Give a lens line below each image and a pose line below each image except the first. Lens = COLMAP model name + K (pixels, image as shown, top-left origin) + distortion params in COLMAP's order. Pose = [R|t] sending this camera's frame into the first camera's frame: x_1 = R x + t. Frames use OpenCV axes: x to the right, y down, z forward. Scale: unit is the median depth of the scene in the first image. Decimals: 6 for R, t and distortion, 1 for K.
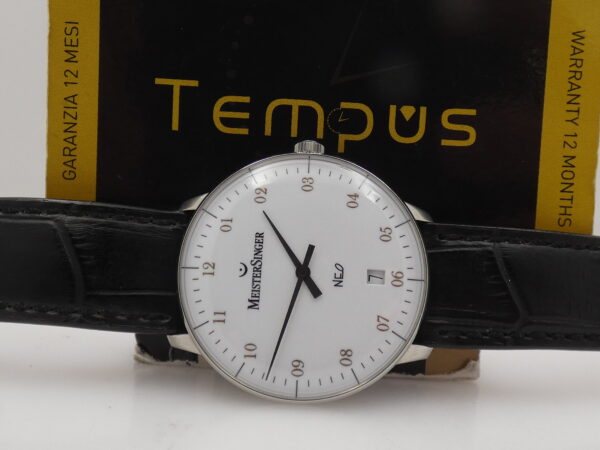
lens RADIAL K [[757.0, 0, 300.0], [0, 757.0, 225.0], [0, 0, 1]] dist [-0.007462, 0.305940]
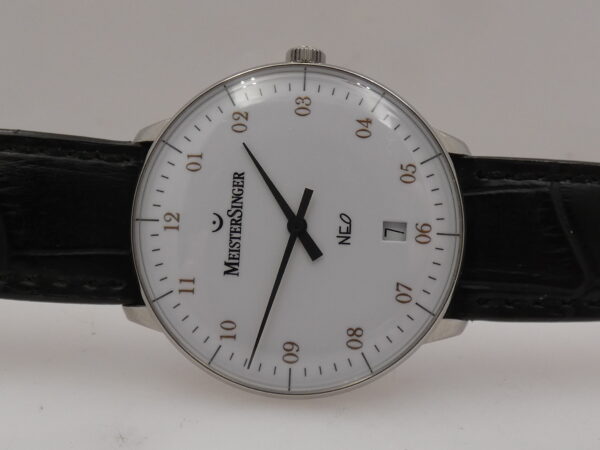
lens RADIAL K [[757.0, 0, 300.0], [0, 757.0, 225.0], [0, 0, 1]] dist [-0.007462, 0.305940]
pose [[0.999909, -0.006101, -0.012005, 0.015523], [0.007426, 0.993497, 0.113616, -0.022733], [0.011233, -0.113695, 0.993452, 0.253297]]
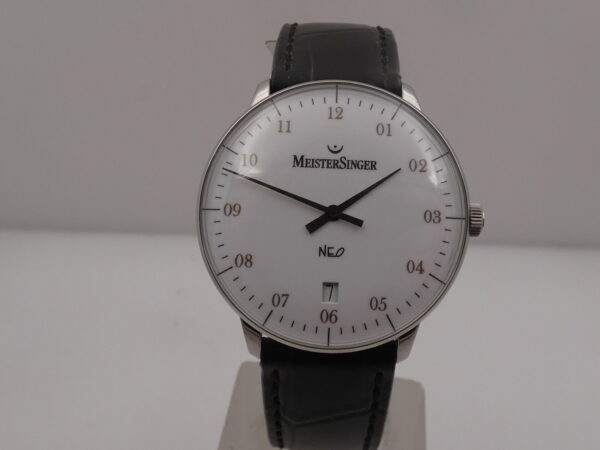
lens RADIAL K [[757.0, 0, 300.0], [0, 757.0, 225.0], [0, 0, 1]] dist [-0.007462, 0.305940]
pose [[0.017370, 0.995777, -0.090152, 0.099444], [-0.977847, 0.035730, 0.206247, -0.085879], [0.208597, 0.084572, 0.974338, 0.091680]]
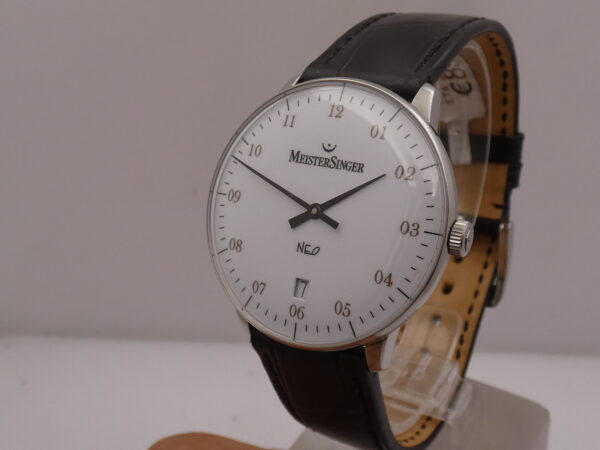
lens RADIAL K [[757.0, 0, 300.0], [0, 757.0, 225.0], [0, 0, 1]] dist [-0.007462, 0.305940]
pose [[-0.146141, 0.989029, -0.021566, 0.042534], [-0.765492, -0.099248, 0.635745, -0.503951], [0.626630, 0.109417, 0.771598, 0.272800]]
